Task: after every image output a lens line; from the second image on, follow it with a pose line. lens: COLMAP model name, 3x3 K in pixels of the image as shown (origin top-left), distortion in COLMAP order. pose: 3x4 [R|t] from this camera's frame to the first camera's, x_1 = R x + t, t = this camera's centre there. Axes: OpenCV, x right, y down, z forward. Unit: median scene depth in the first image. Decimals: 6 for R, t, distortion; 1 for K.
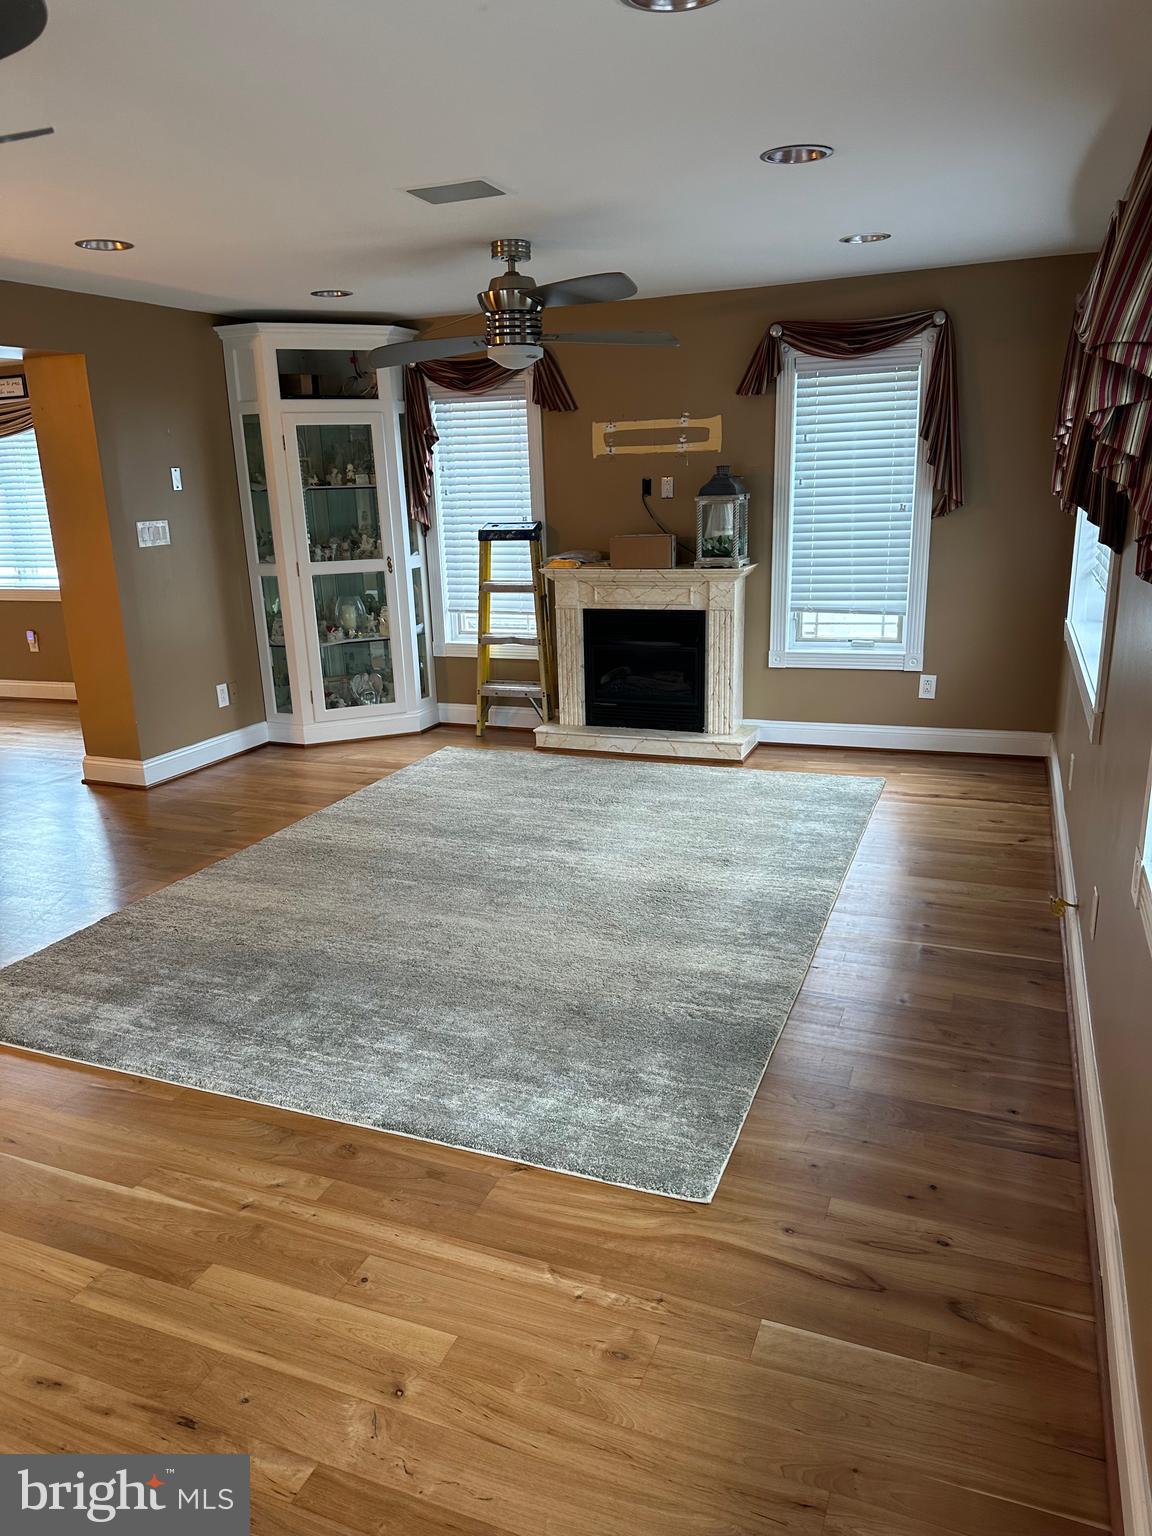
lens RADIAL K [[1088.9, 0, 577.5], [0, 1088.9, 768.0], [0, 0, 1]] dist [-0.008354, -0.001860]
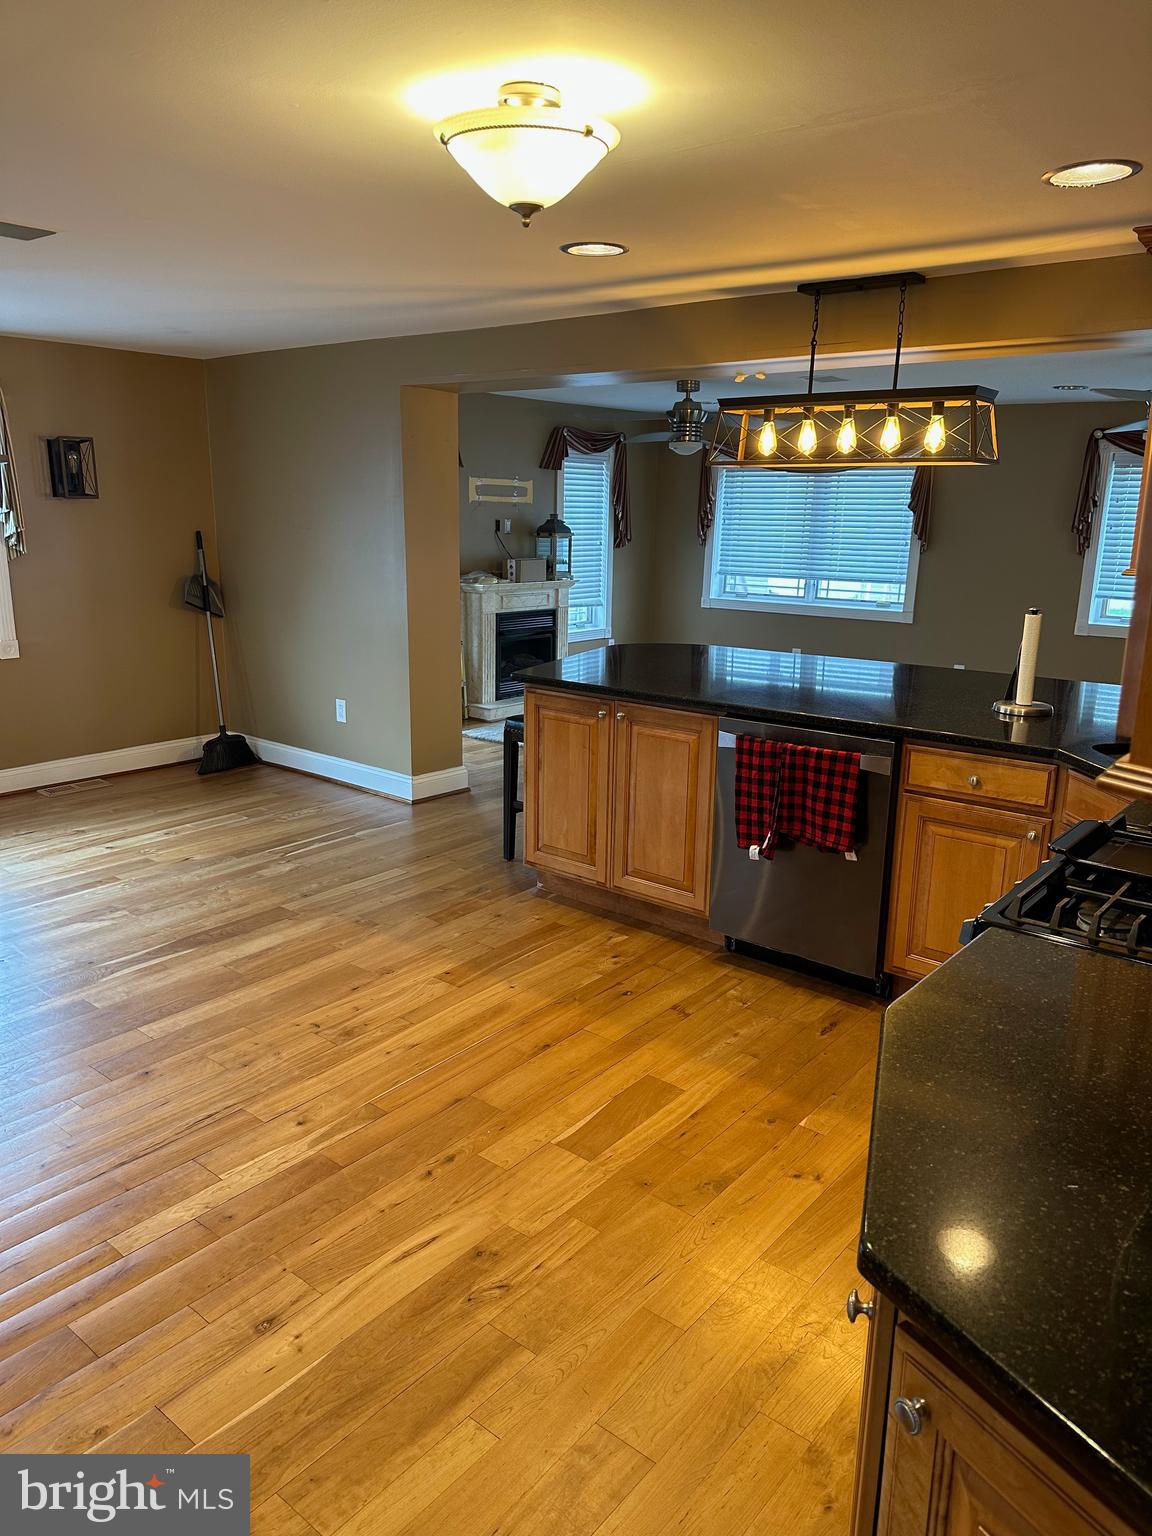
lens RADIAL K [[1088.9, 0, 577.5], [0, 1088.9, 771.4], [0, 0, 1]] dist [-0.008354, -0.001860]
pose [[0.288021, -0.178170, 0.940903, -1.322141], [0.222101, 0.968177, 0.115347, -0.093665], [-0.931512, 0.175754, 0.318427, 0.529771]]
